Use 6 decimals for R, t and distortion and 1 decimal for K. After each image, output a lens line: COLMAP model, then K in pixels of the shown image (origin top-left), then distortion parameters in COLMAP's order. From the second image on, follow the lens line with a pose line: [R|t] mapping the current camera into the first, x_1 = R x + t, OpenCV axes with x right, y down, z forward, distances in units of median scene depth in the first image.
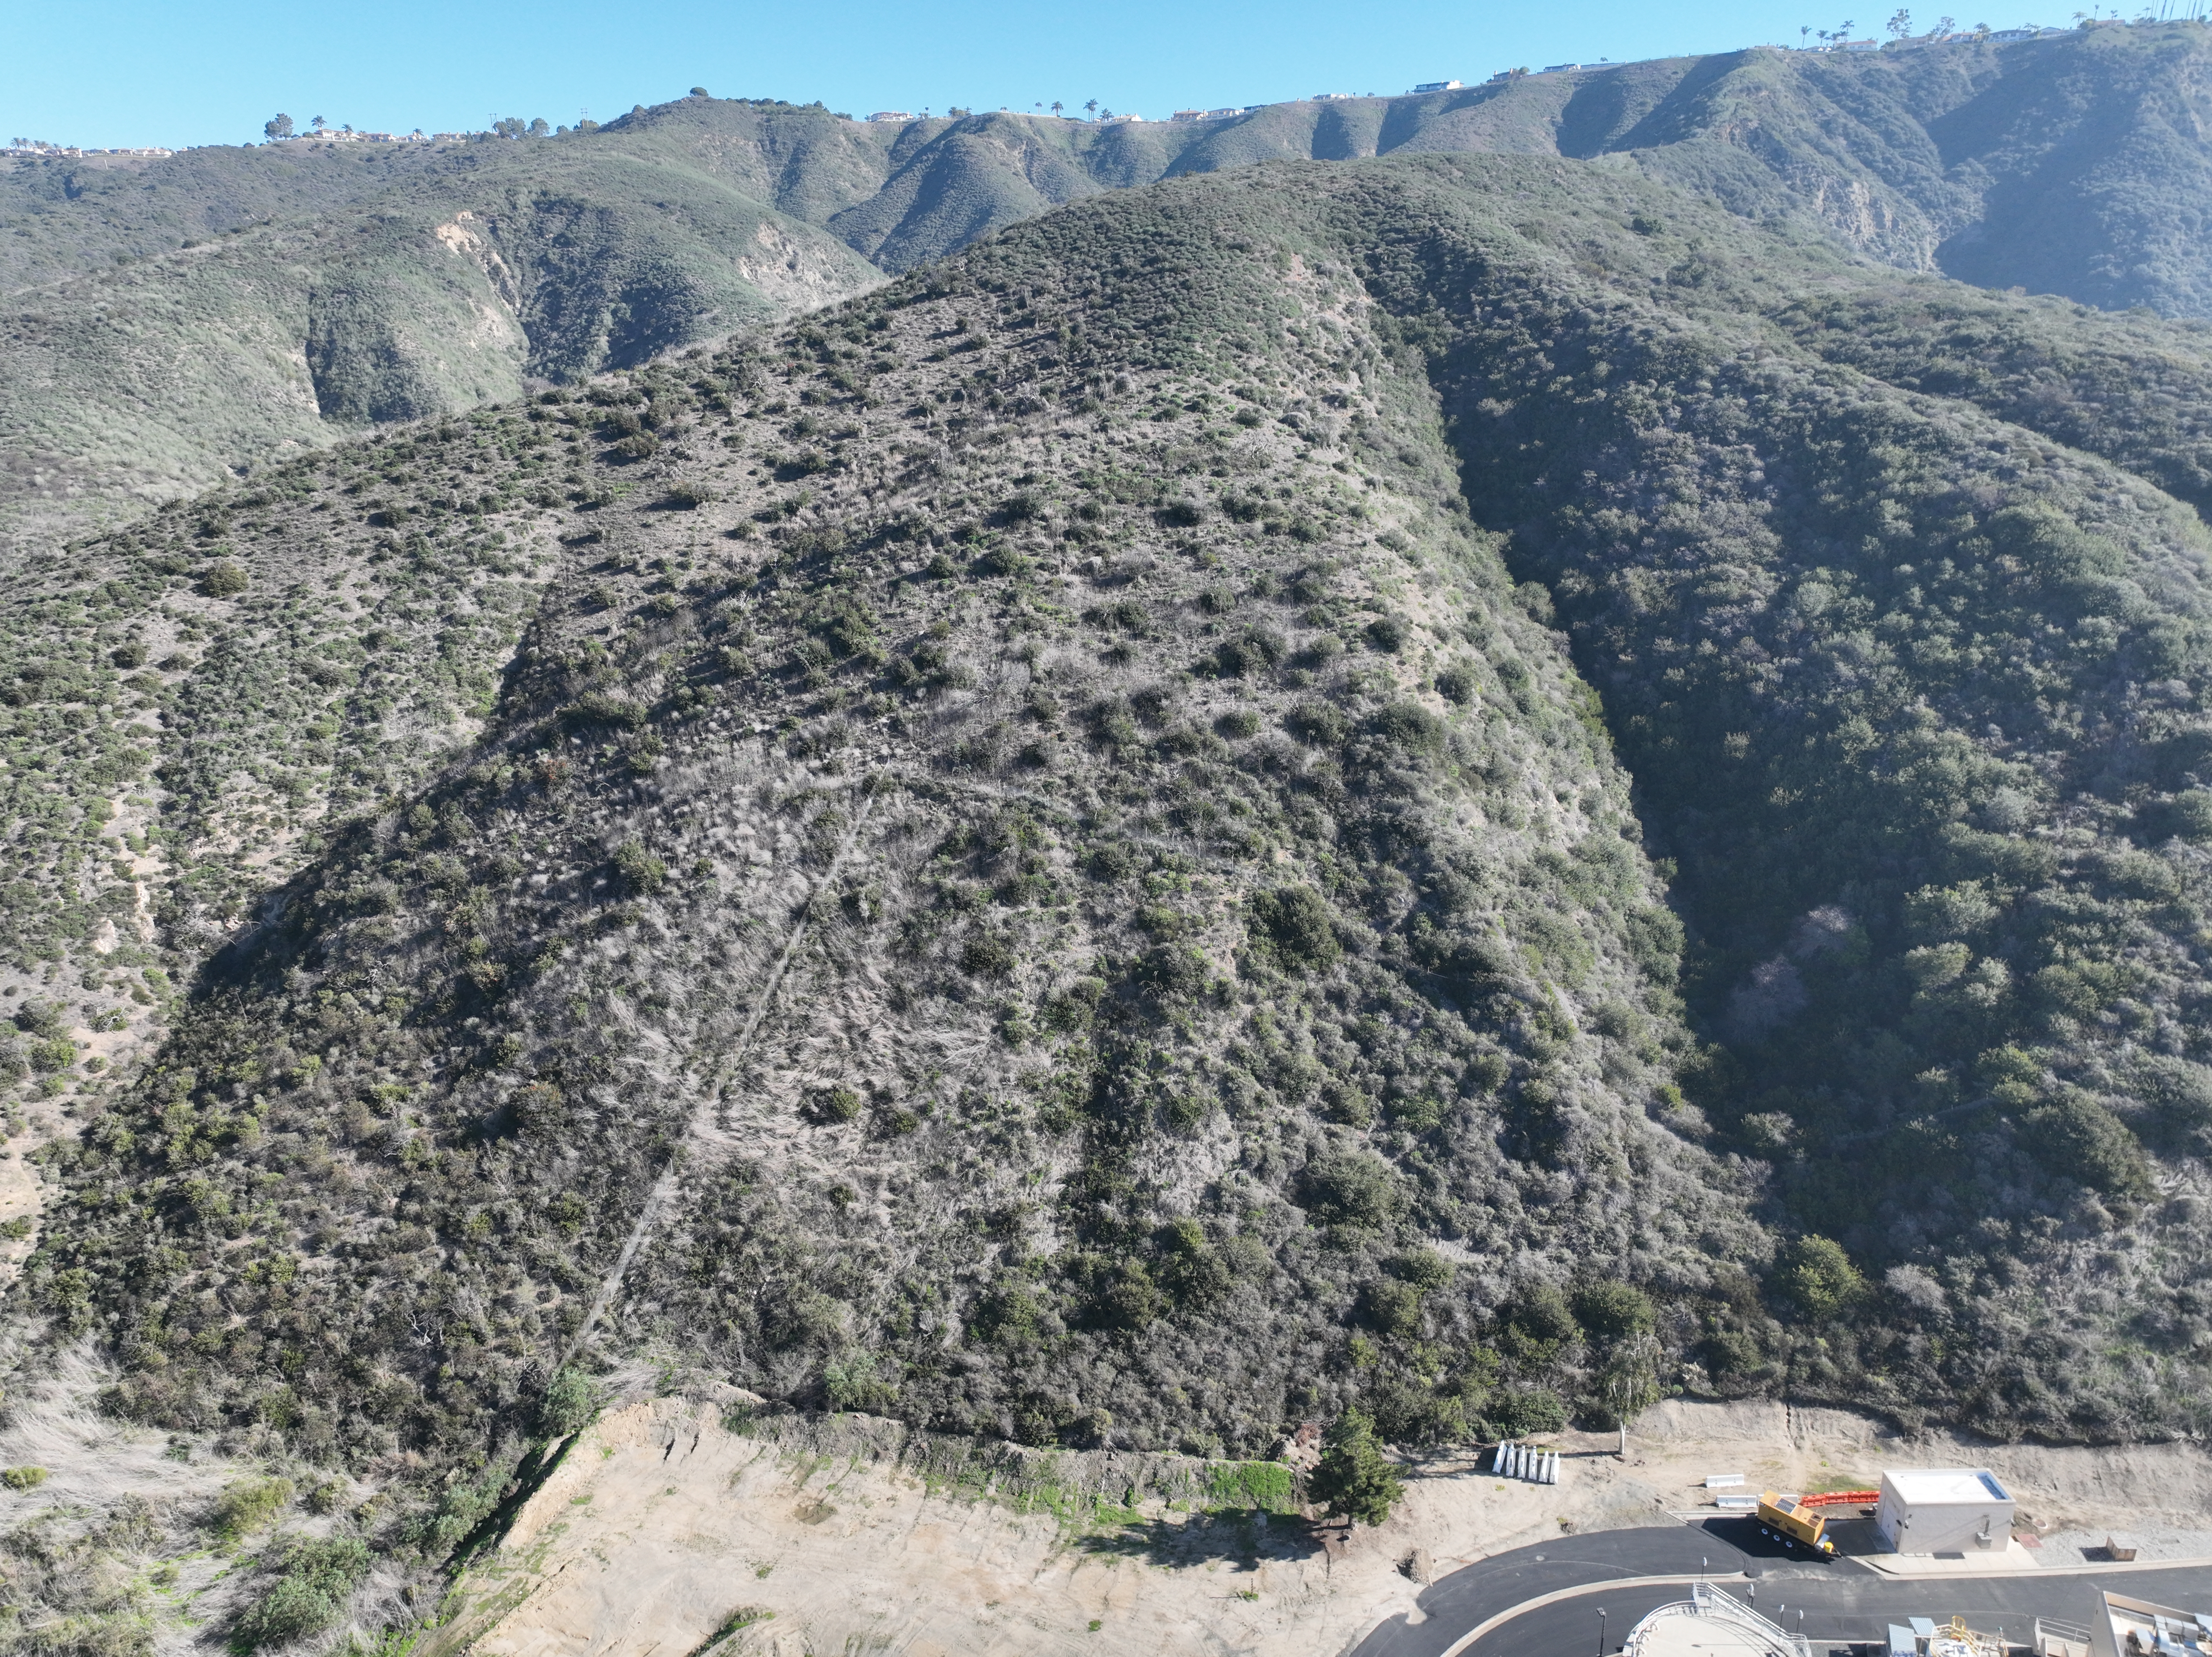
lens RADIAL K [[1556.4, 0, 1110.3], [0, 1556.4, 826.4], [0, 0, 1]] dist [-0.003011, 0.020350]
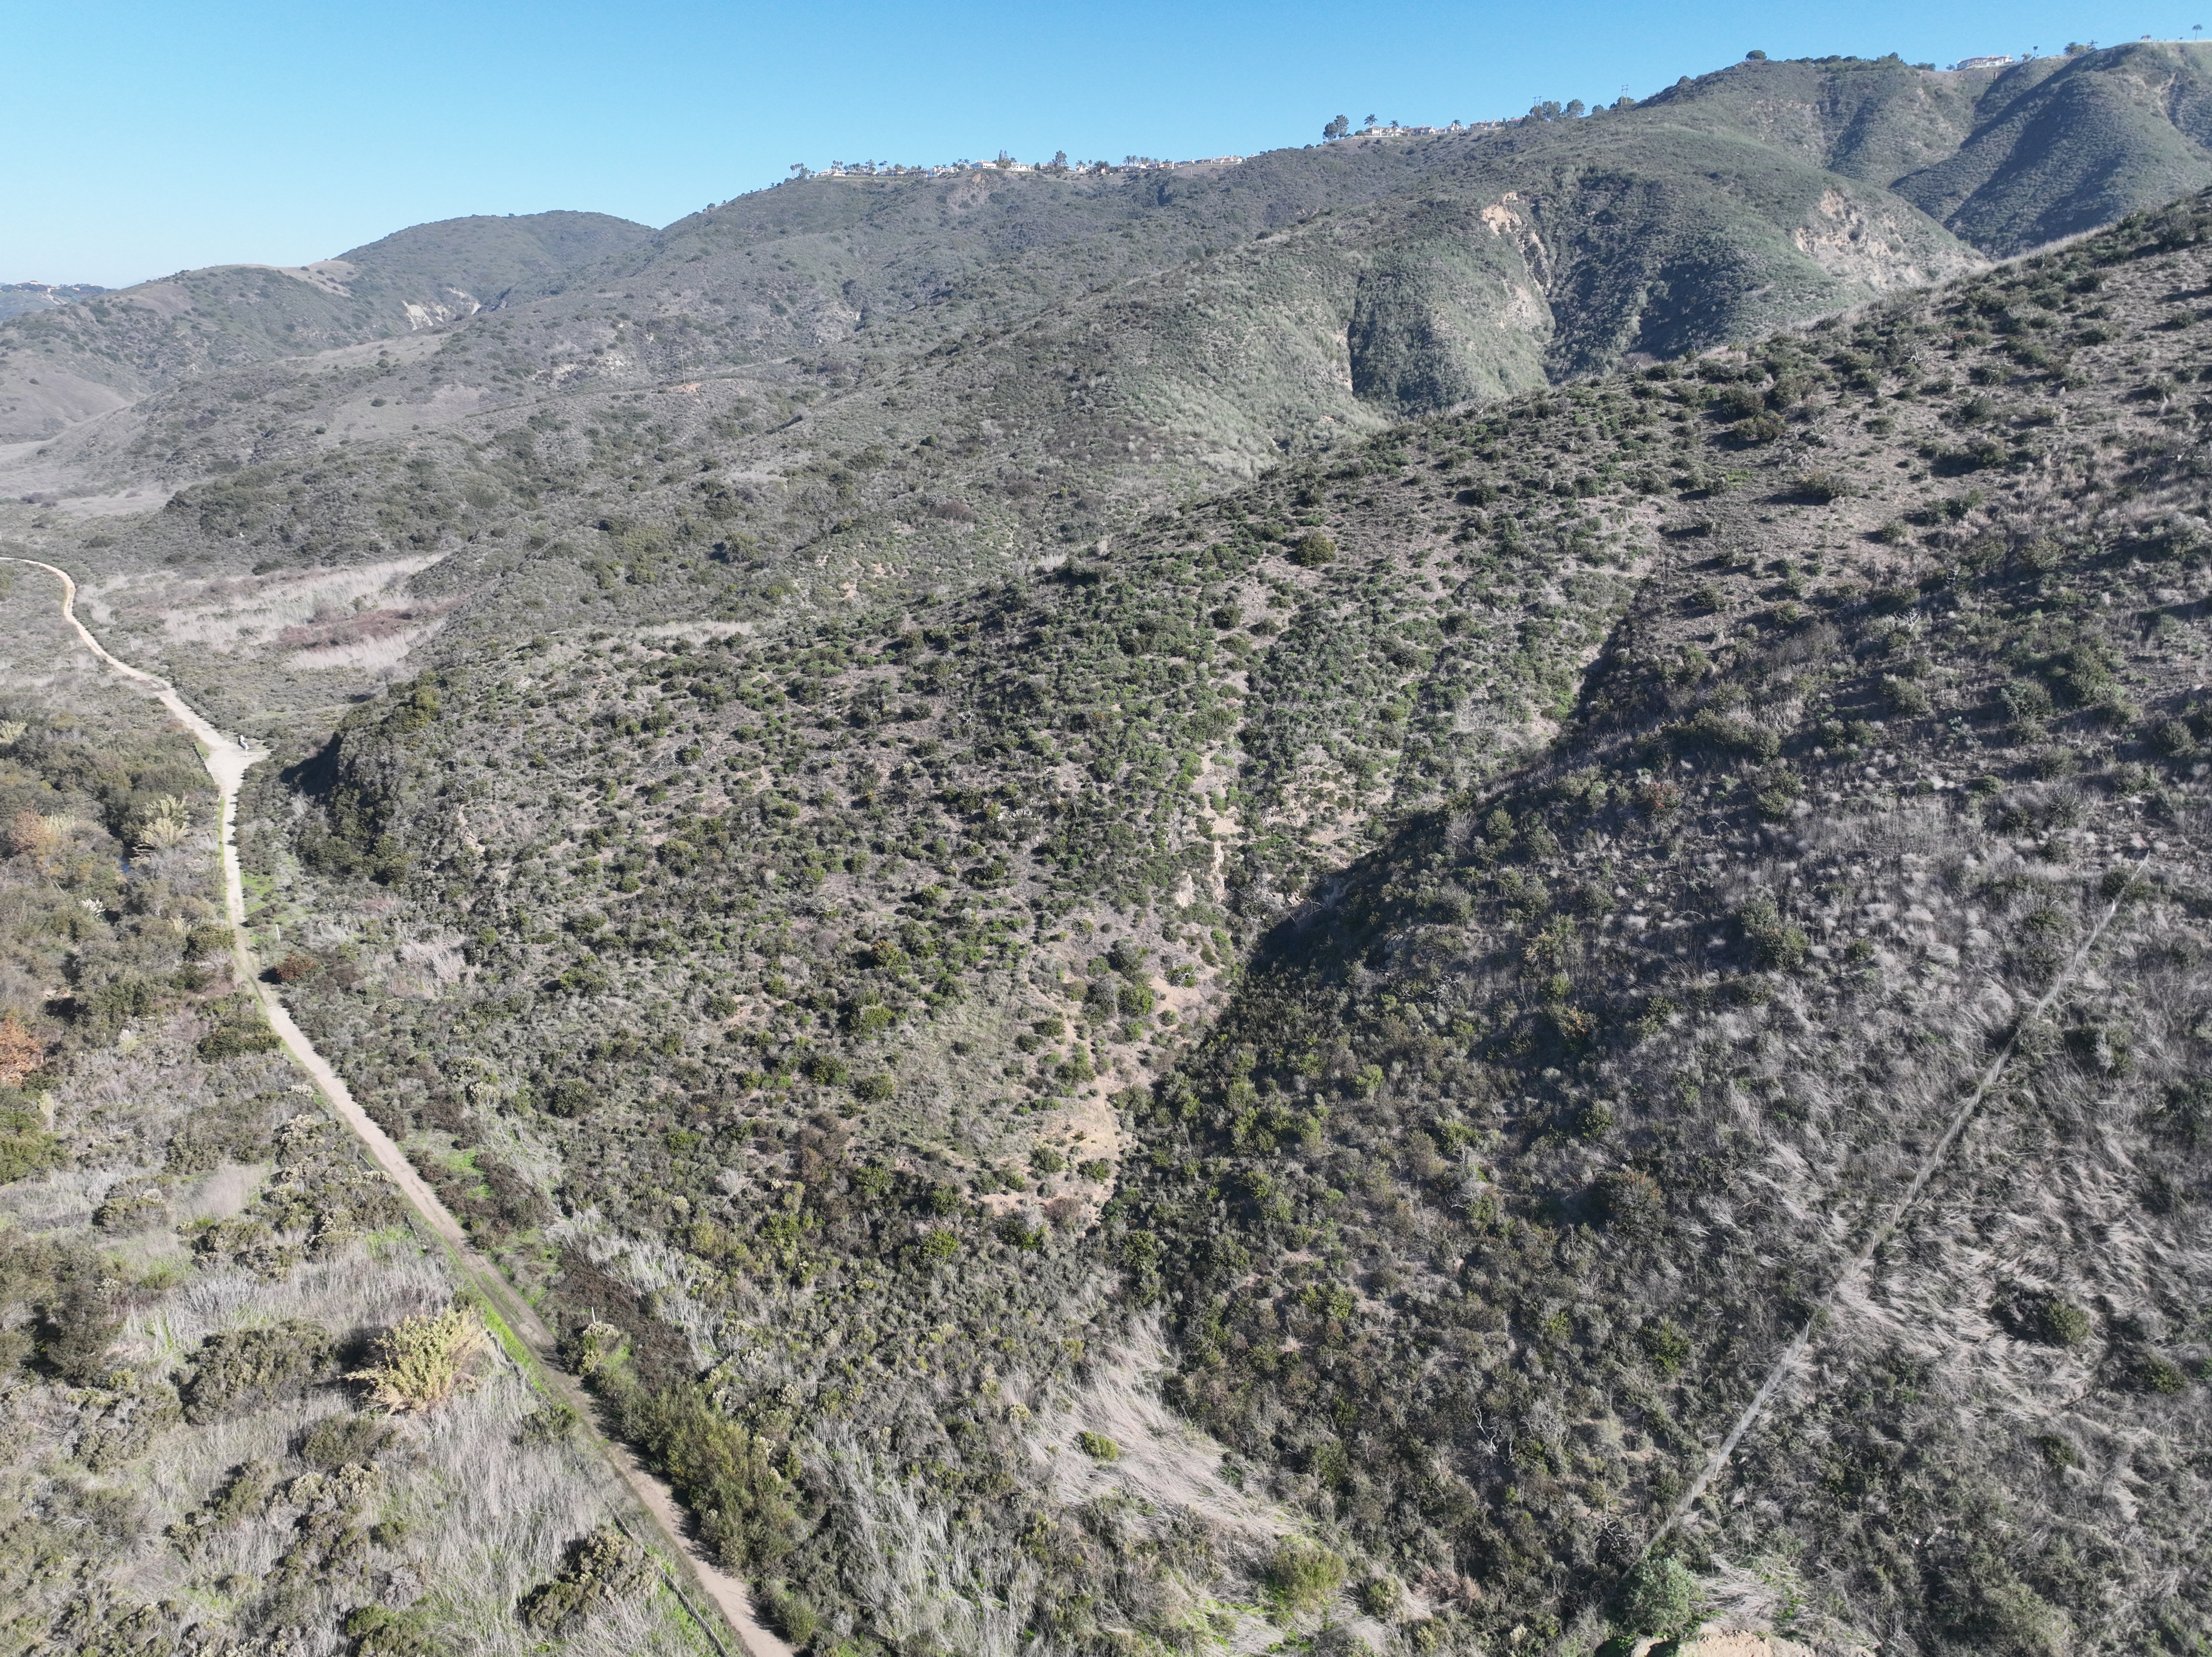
lens RADIAL K [[1556.4, 0, 1110.3], [0, 1556.4, 826.4], [0, 0, 1]] dist [-0.003011, 0.020350]
pose [[0.841842, 0.161960, -0.514851, -0.165442], [-0.158583, 0.986034, 0.050881, -0.014968], [0.515901, 0.038812, 0.855768, 0.098779]]
